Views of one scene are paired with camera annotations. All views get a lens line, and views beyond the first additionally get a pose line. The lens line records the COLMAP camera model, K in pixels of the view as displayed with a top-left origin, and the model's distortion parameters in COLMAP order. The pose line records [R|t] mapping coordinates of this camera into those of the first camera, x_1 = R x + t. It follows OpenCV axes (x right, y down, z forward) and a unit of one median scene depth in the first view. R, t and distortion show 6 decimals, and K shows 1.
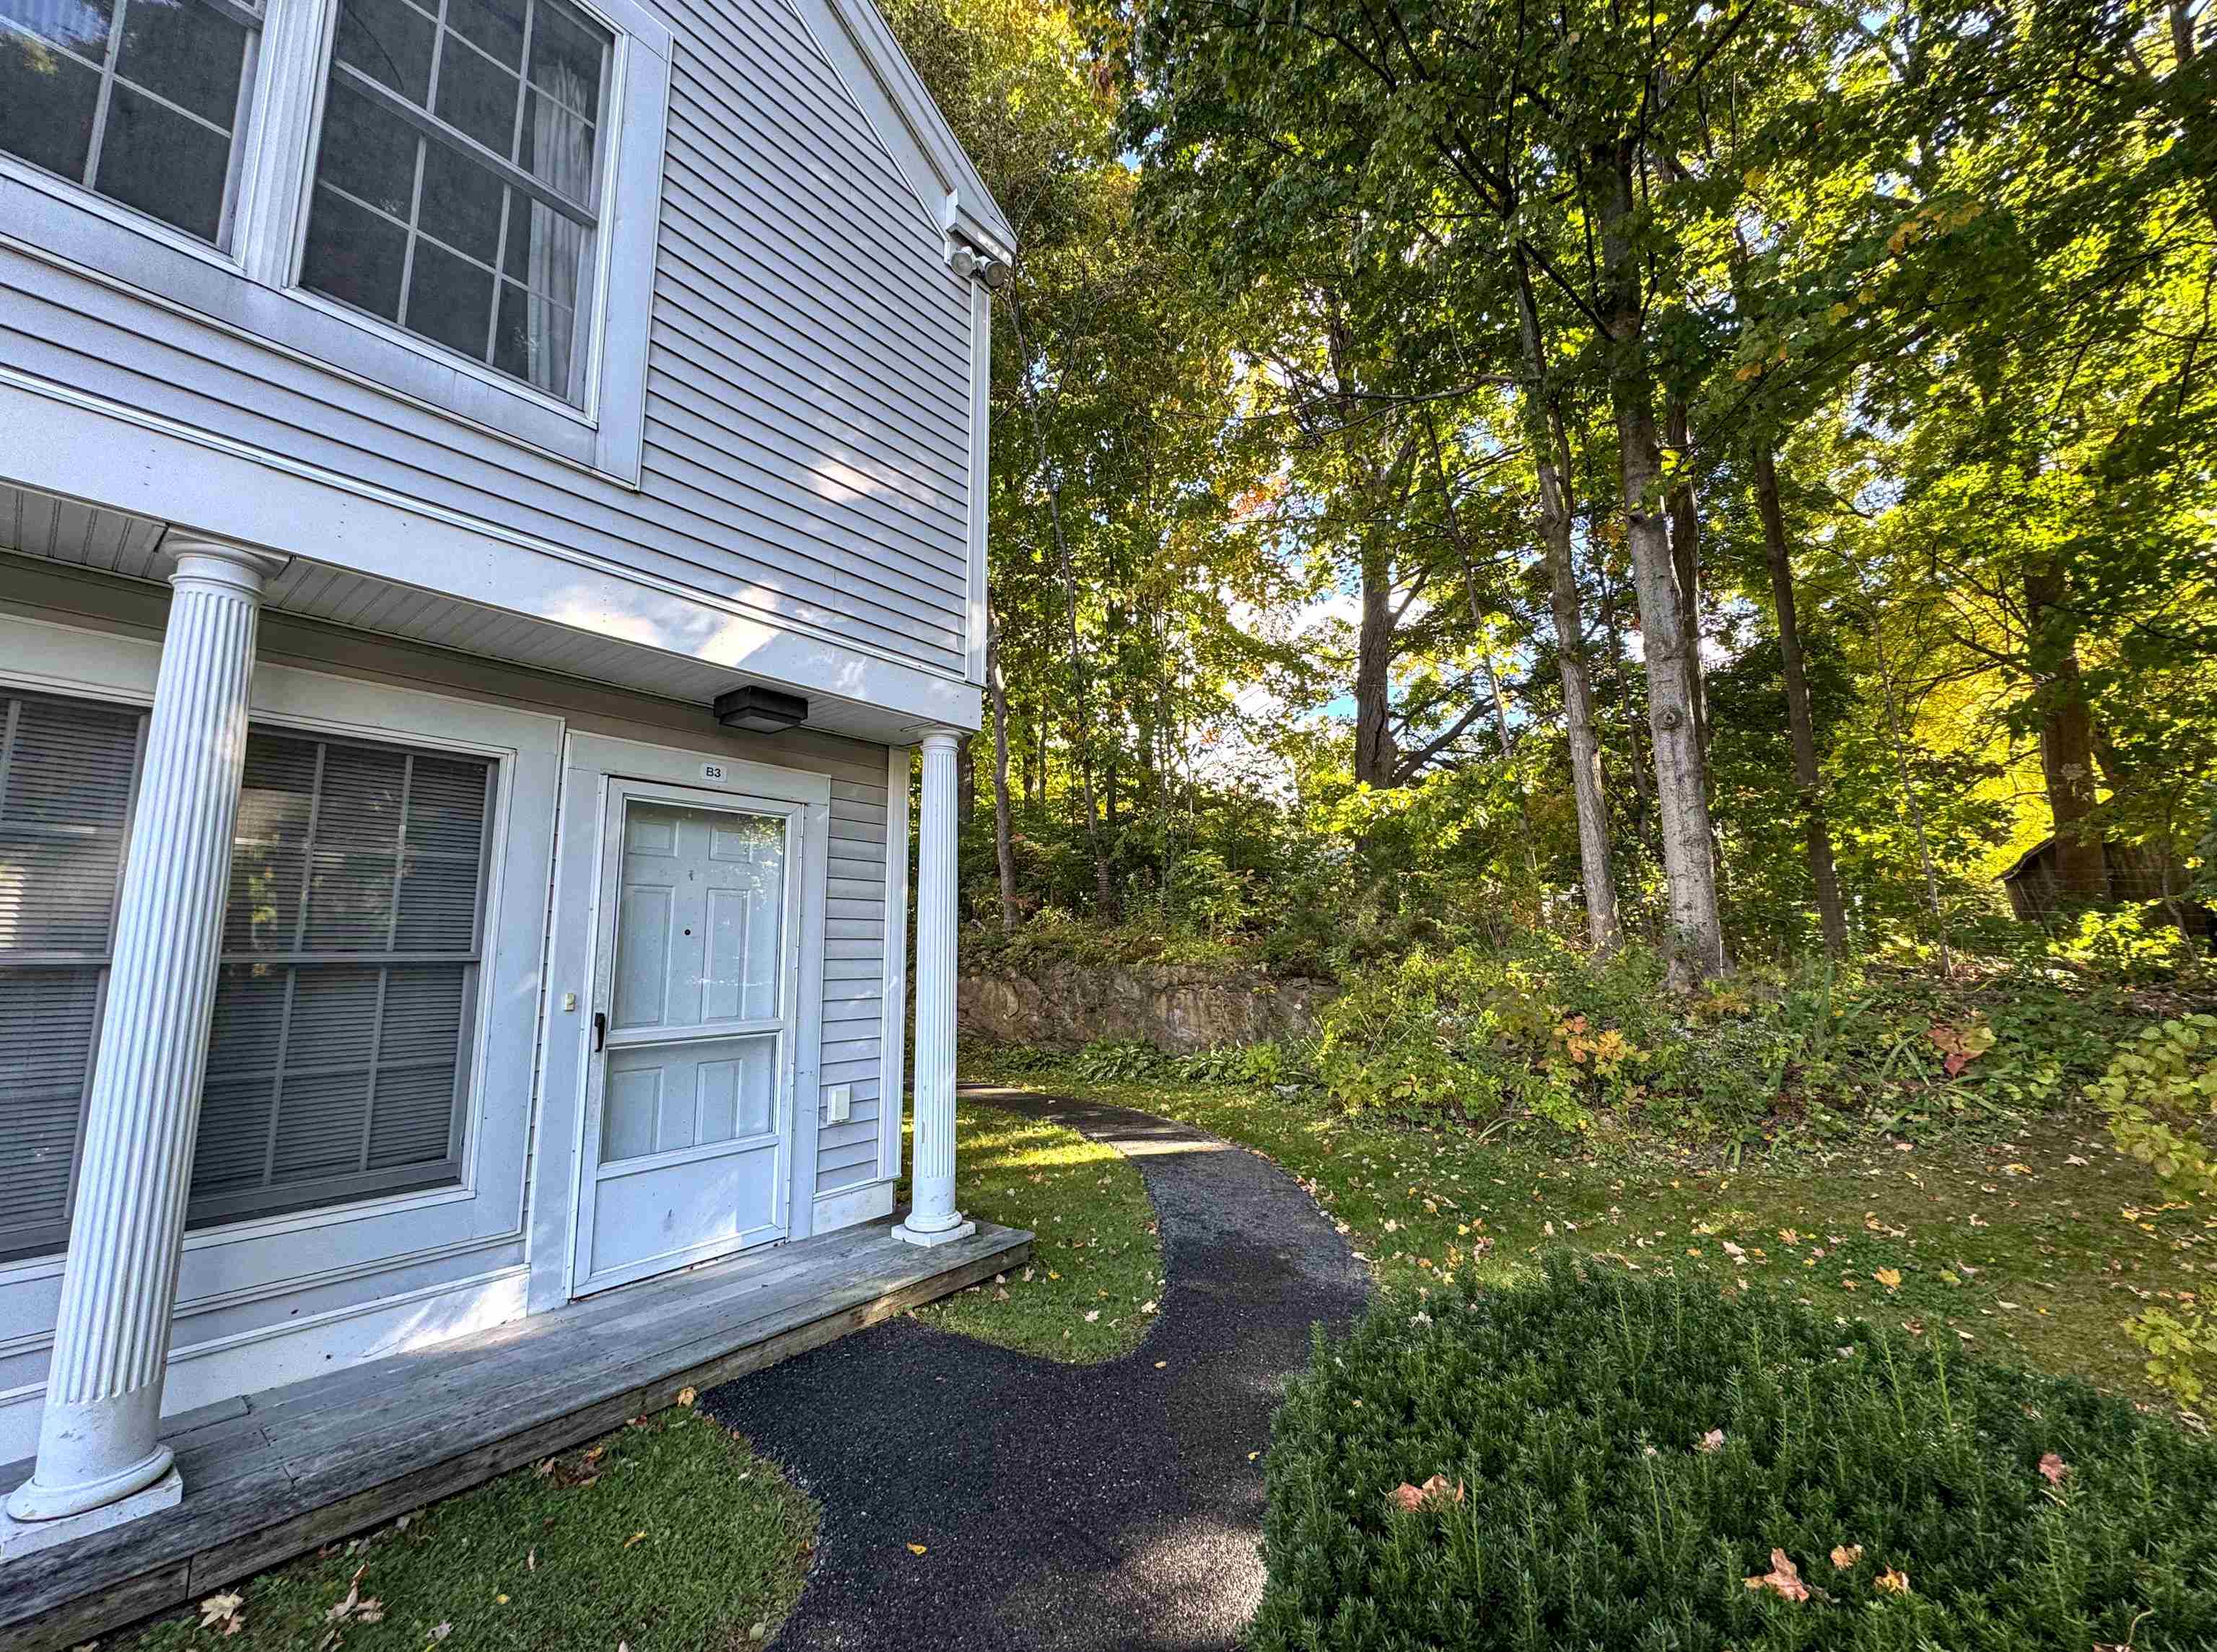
lens RADIAL K [[891.3, 0, 1108.5], [0, 891.3, 826.0], [0, 0, 1]] dist [-0.004840, -0.000184]
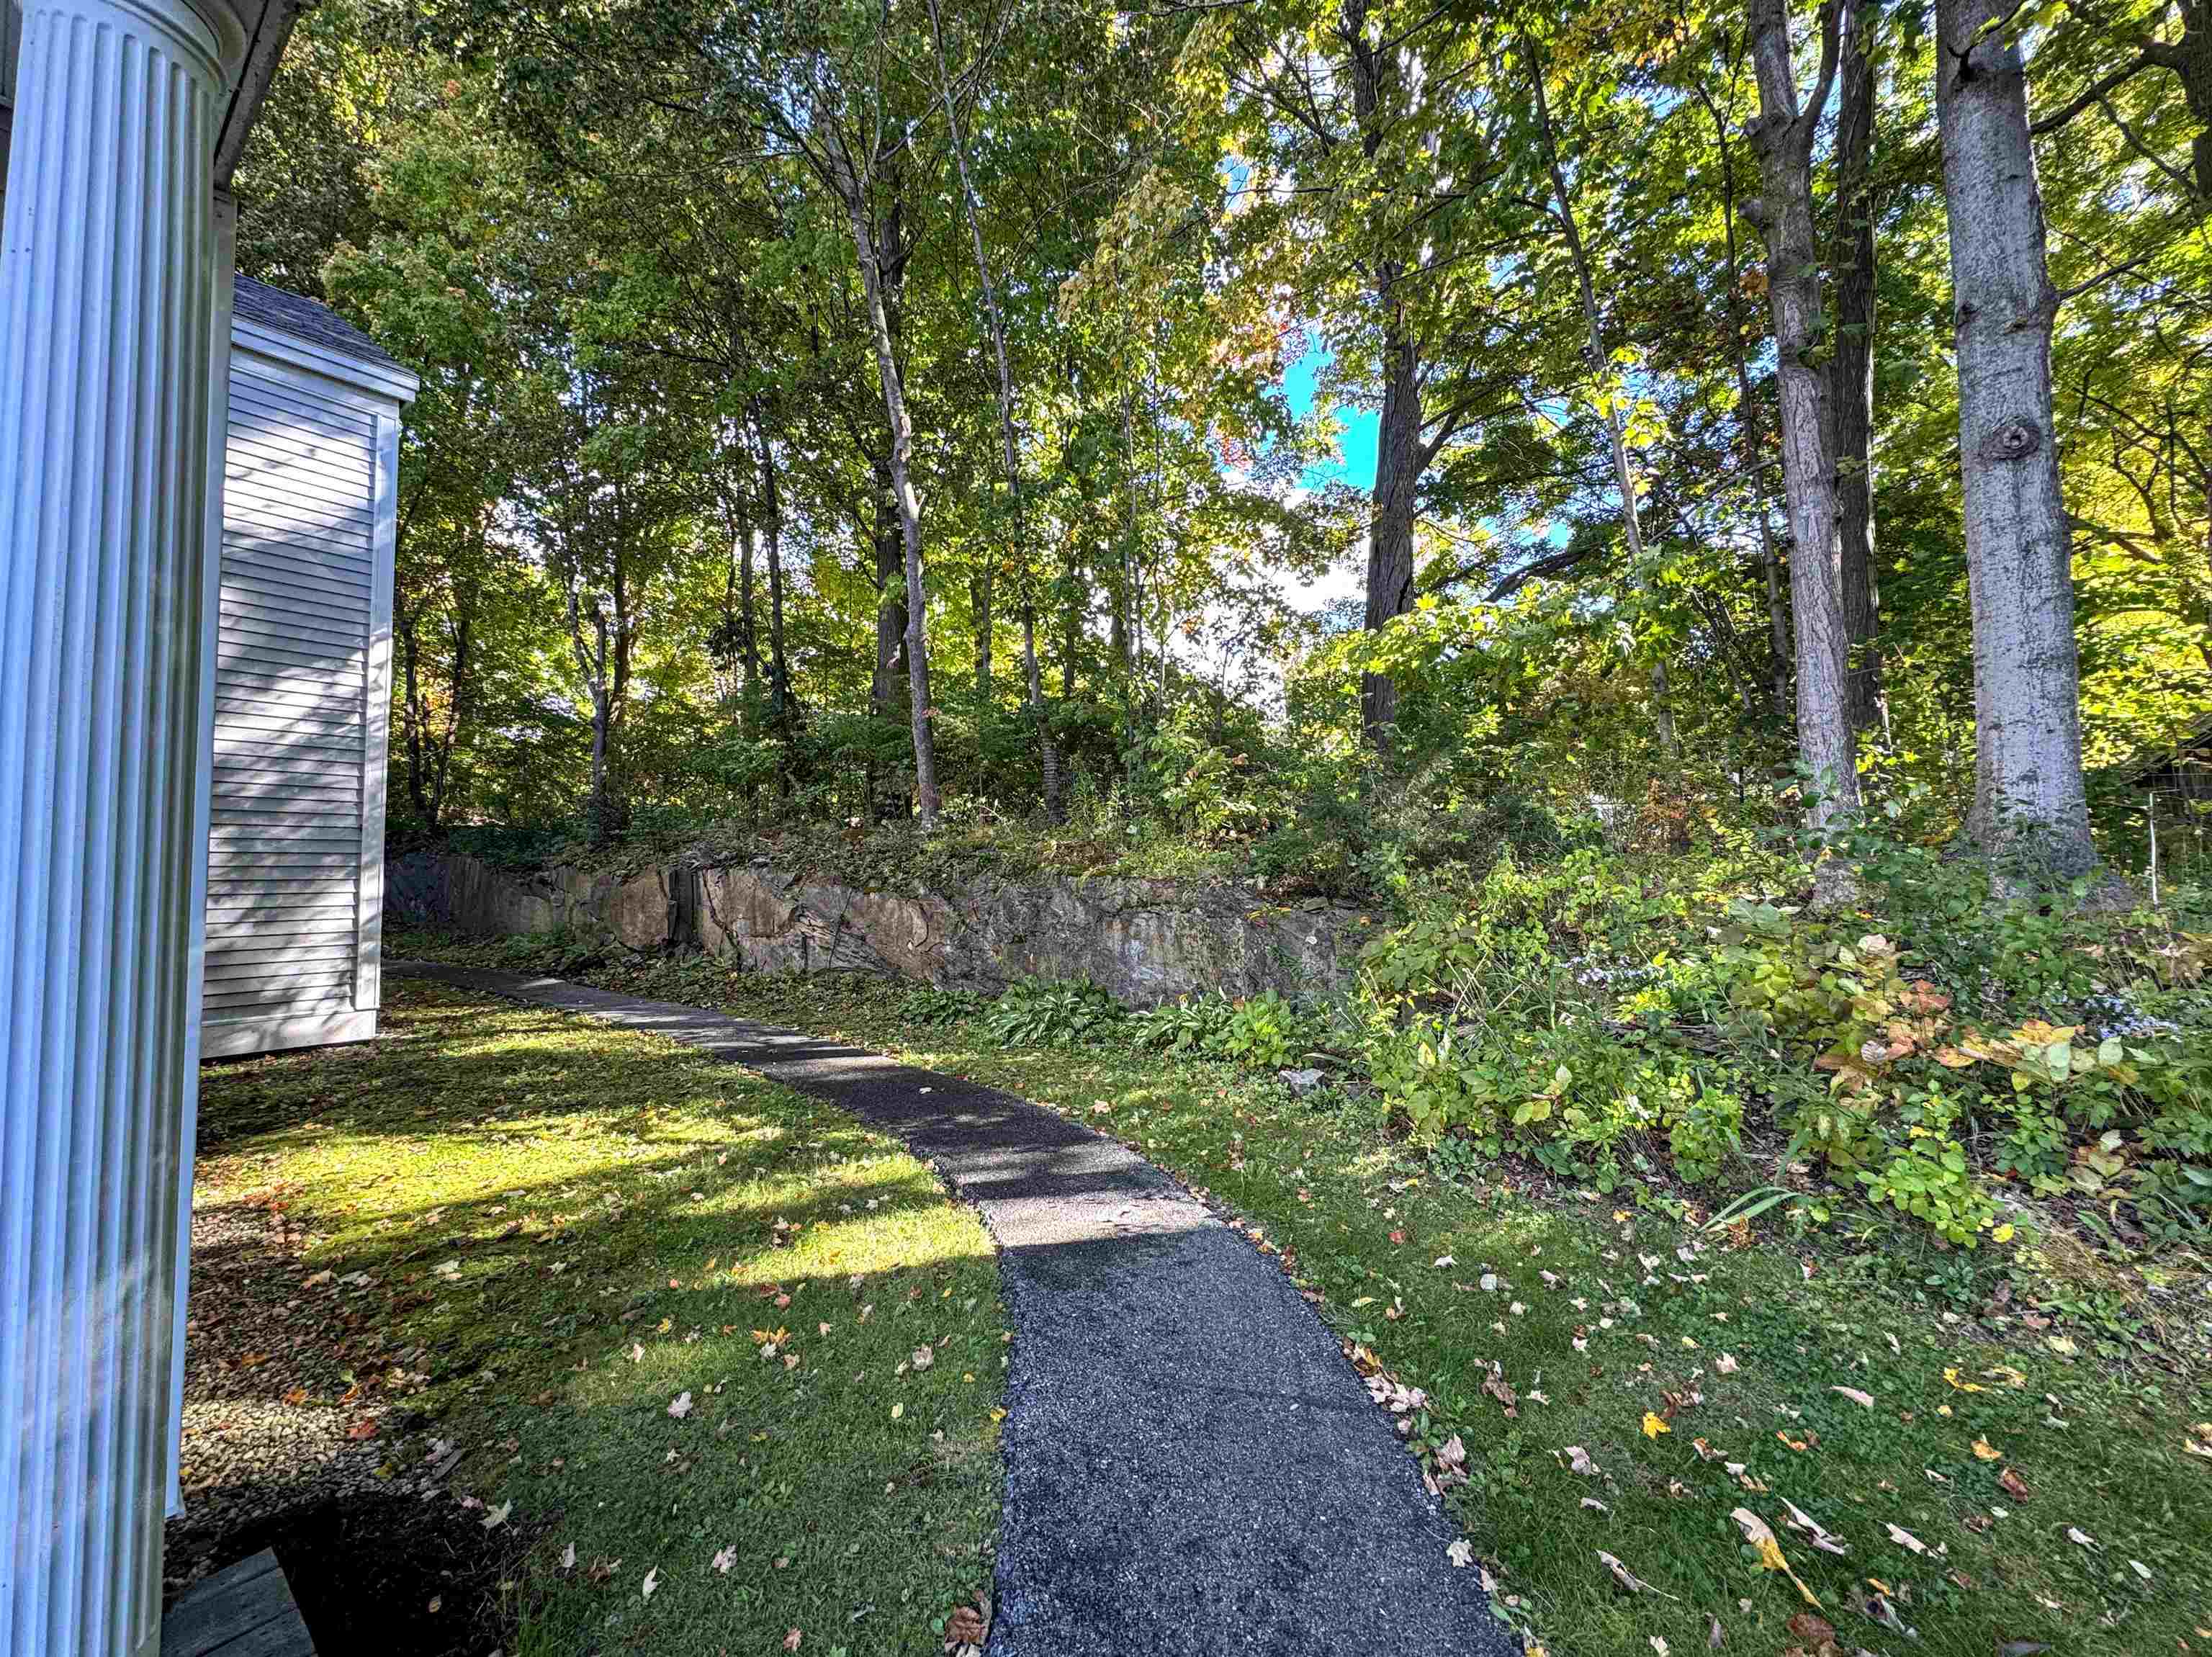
lens RADIAL K [[885.2, 0, 1106.0], [0, 885.2, 828.5], [0, 0, 1]] dist [-0.000846, -0.000136]
pose [[0.999873, 0.005798, 0.014853, 0.046281], [-0.007188, 0.995422, 0.095302, 0.055483], [-0.014232, -0.095396, 0.995338, 0.338593]]
